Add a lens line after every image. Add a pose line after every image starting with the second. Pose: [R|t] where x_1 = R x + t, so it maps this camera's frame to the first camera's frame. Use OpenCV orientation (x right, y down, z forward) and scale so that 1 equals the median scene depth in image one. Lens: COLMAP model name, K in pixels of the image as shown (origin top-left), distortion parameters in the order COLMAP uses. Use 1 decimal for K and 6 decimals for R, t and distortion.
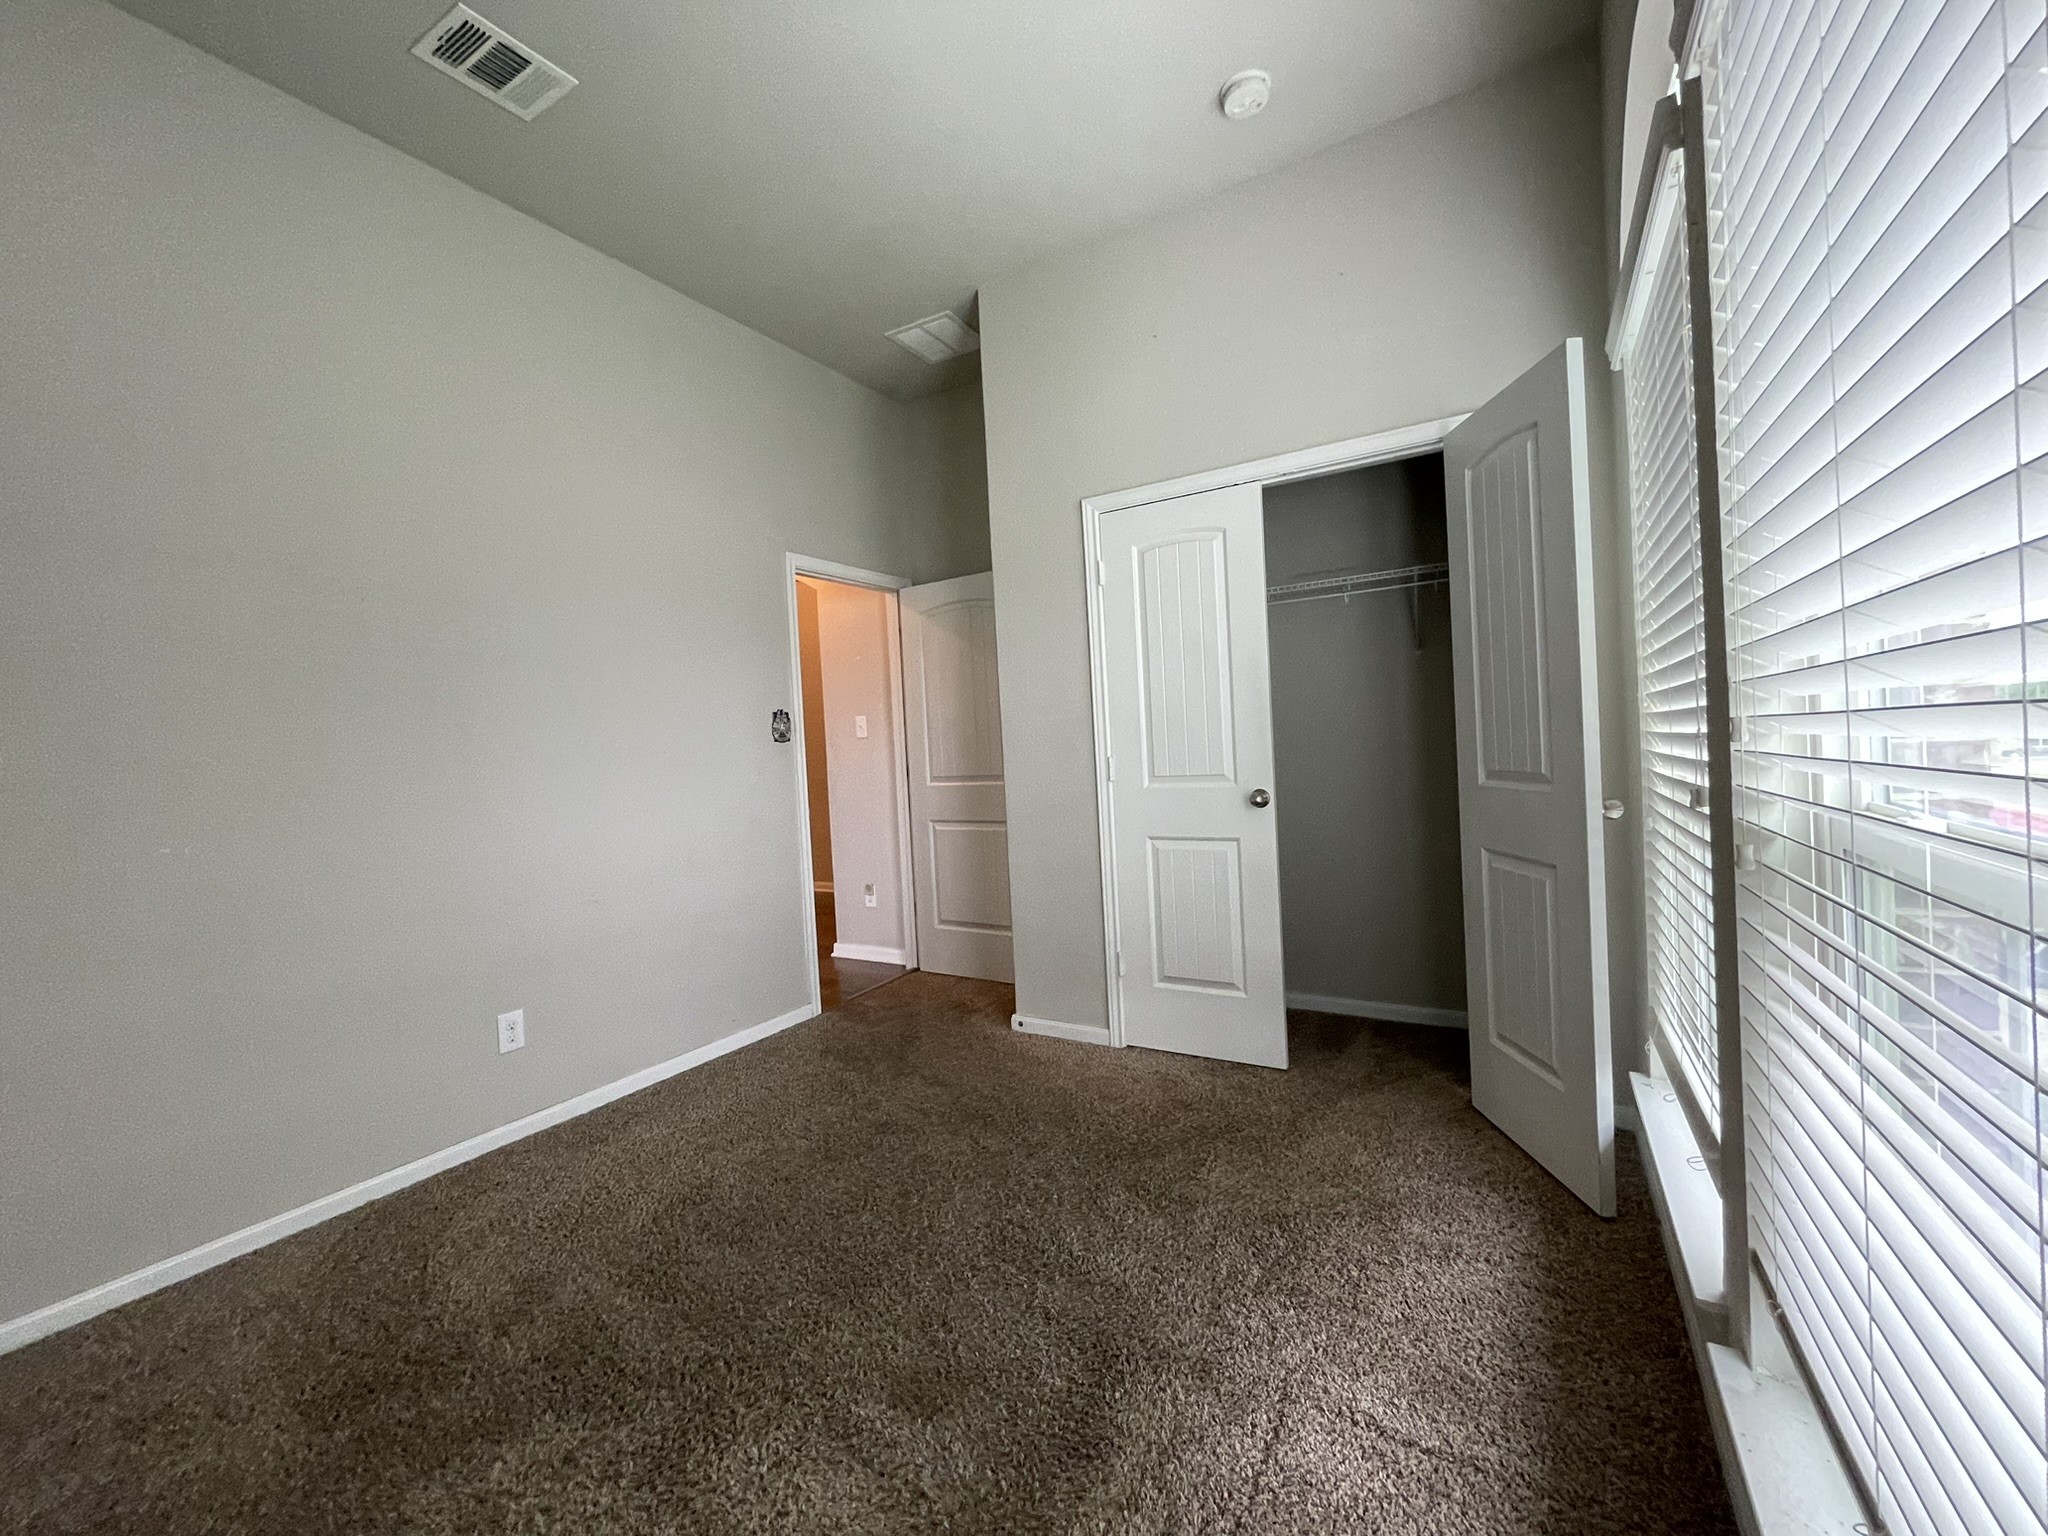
lens RADIAL K [[825.6, 0, 1007.1], [0, 825.6, 763.8], [0, 0, 1]] dist [-0.006421, 0.000591]
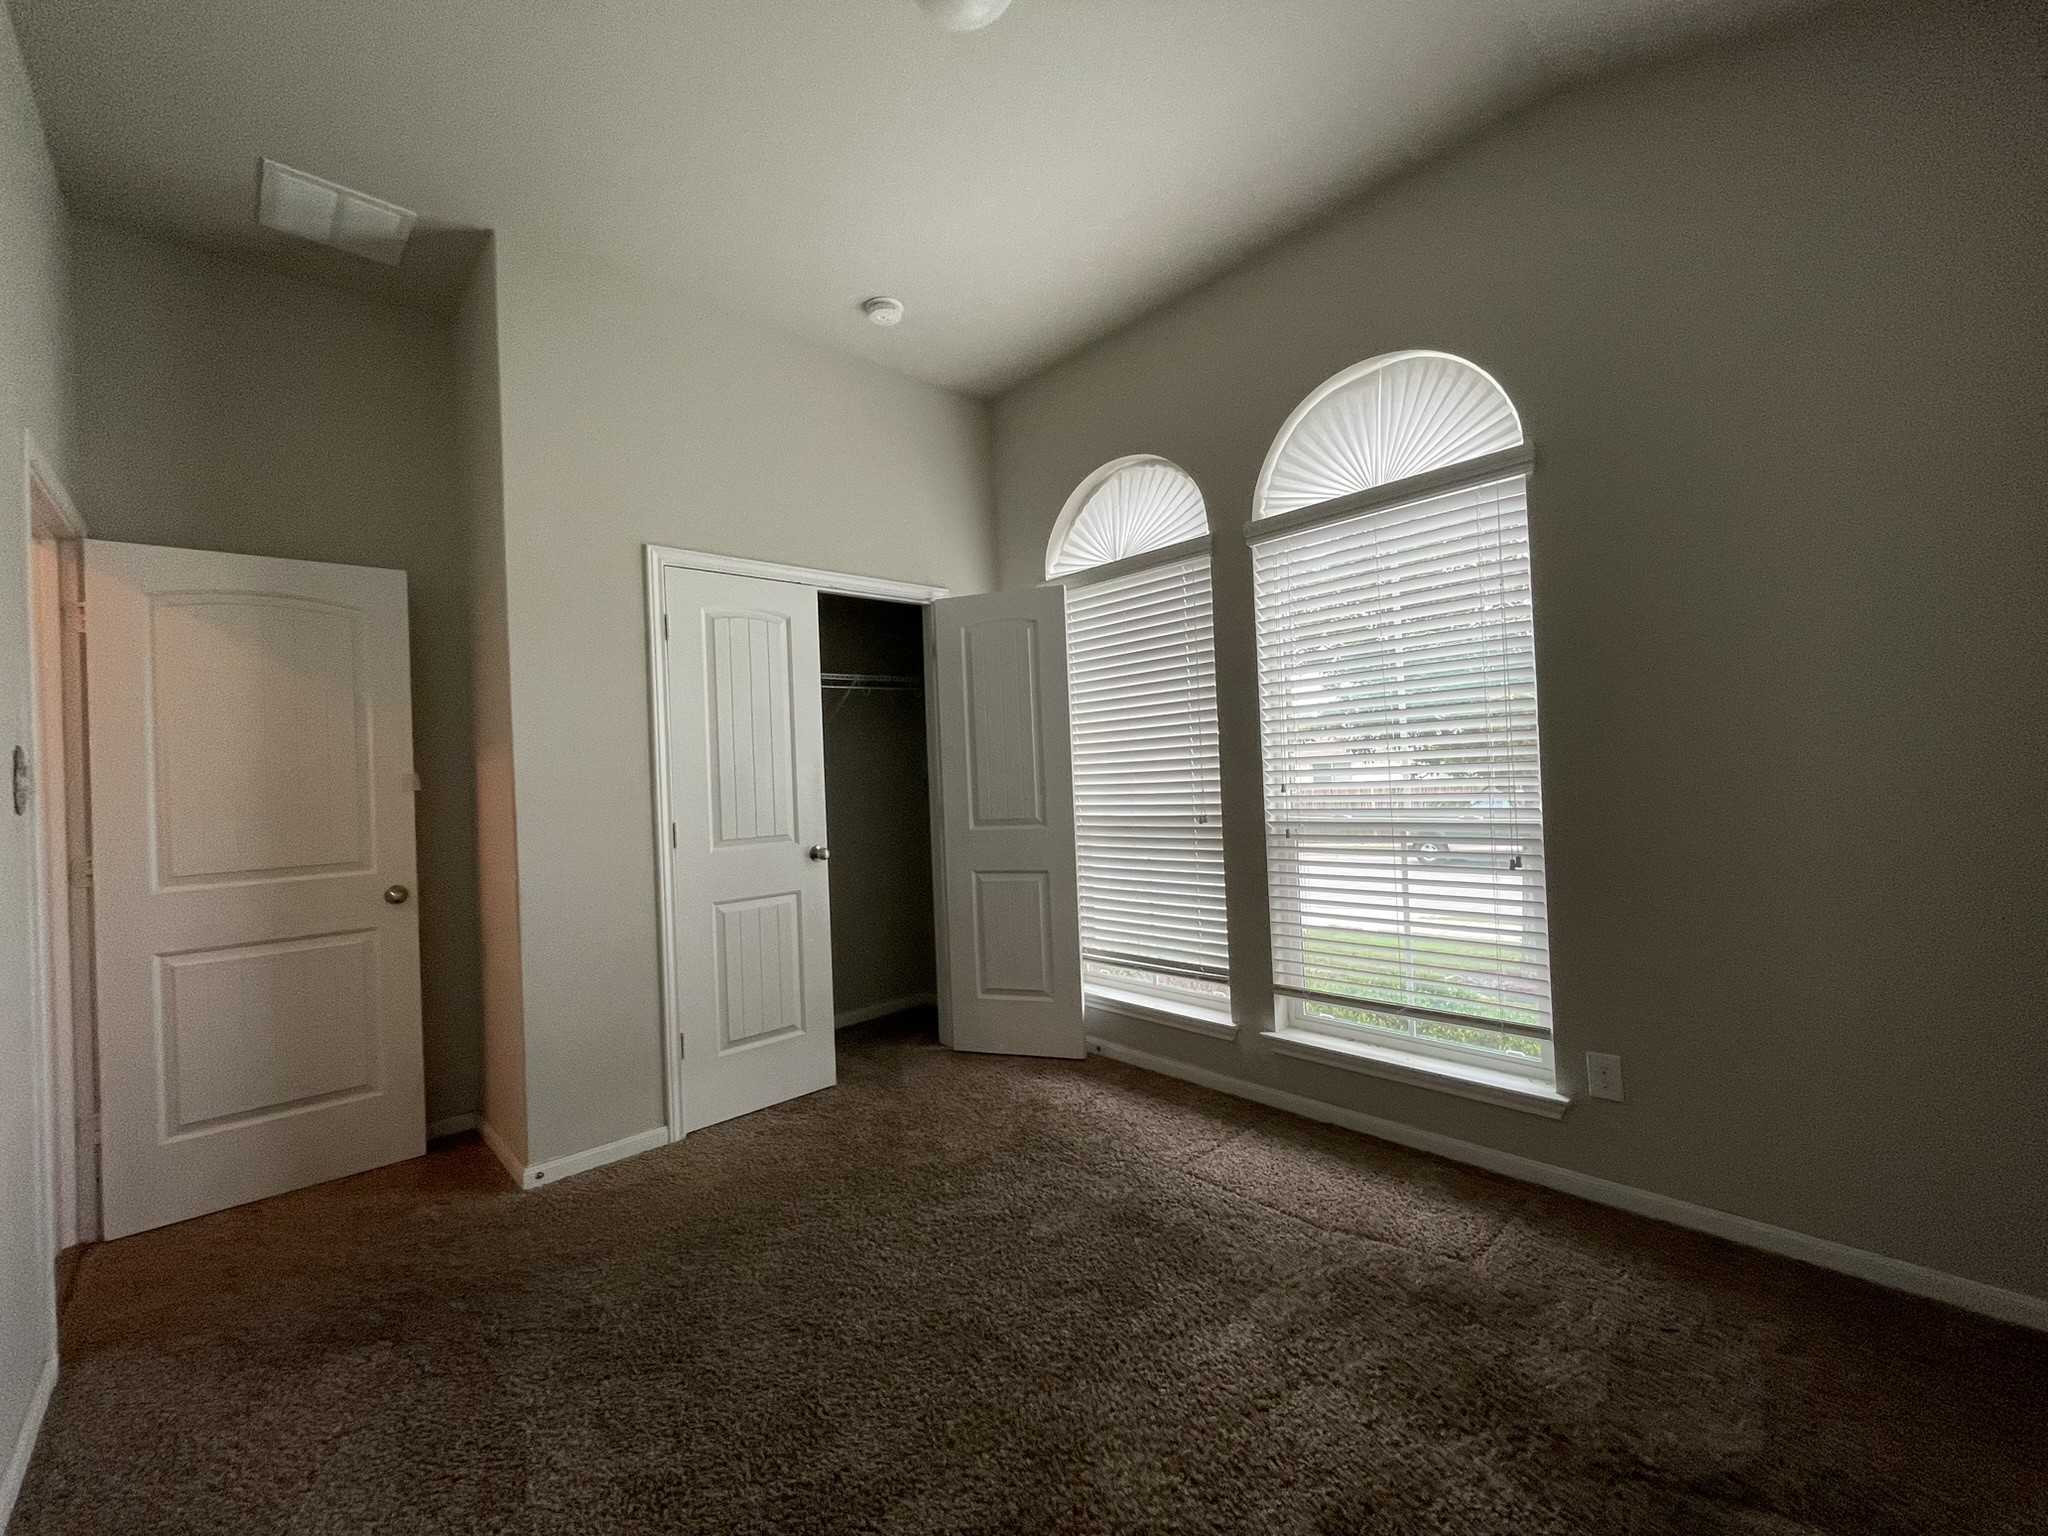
lens RADIAL K [[825.6, 0, 1021.5], [0, 825.6, 765.8], [0, 0, 1]] dist [-0.006421, 0.000591]
pose [[0.257394, 0.058796, 0.964516, -0.711106], [0.054266, 0.995692, -0.075178, 0.021333], [-0.964782, 0.071691, 0.253094, 0.396406]]
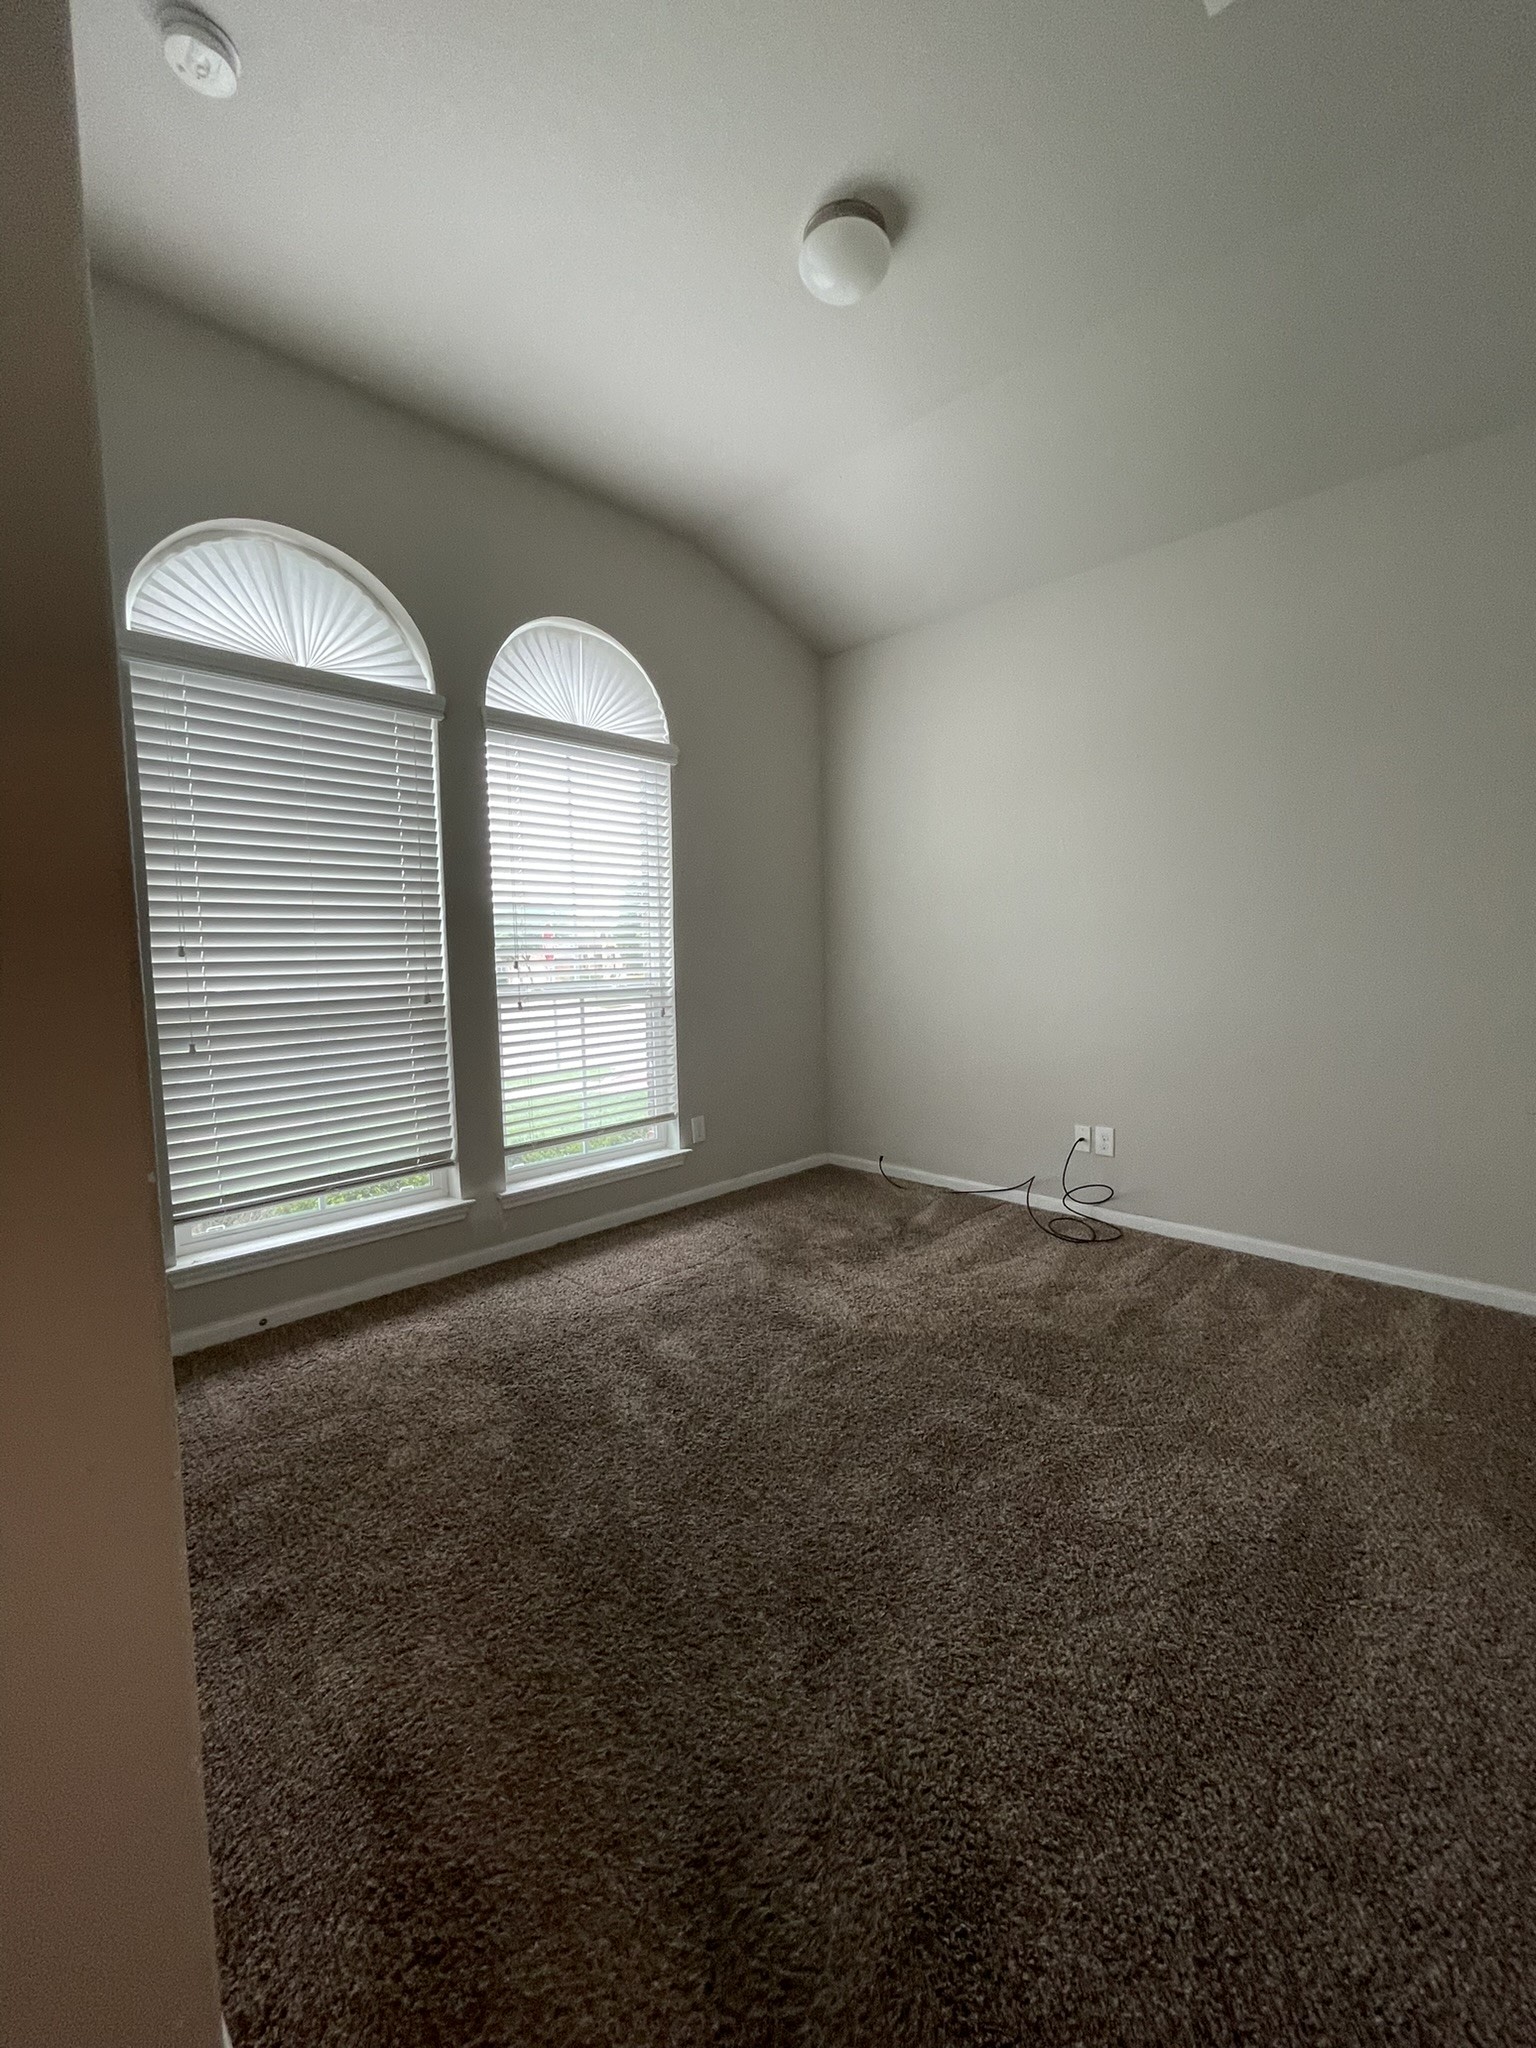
lens RADIAL K [[825.6, 0, 764.6], [0, 825.6, 1030.8], [0, 0, 1]] dist [-0.006421, 0.000591]
pose [[-0.974340, 0.061998, 0.216372, -0.232458], [0.085923, 0.990966, 0.102972, -0.006068], [-0.208033, 0.118922, -0.970866, 1.322999]]
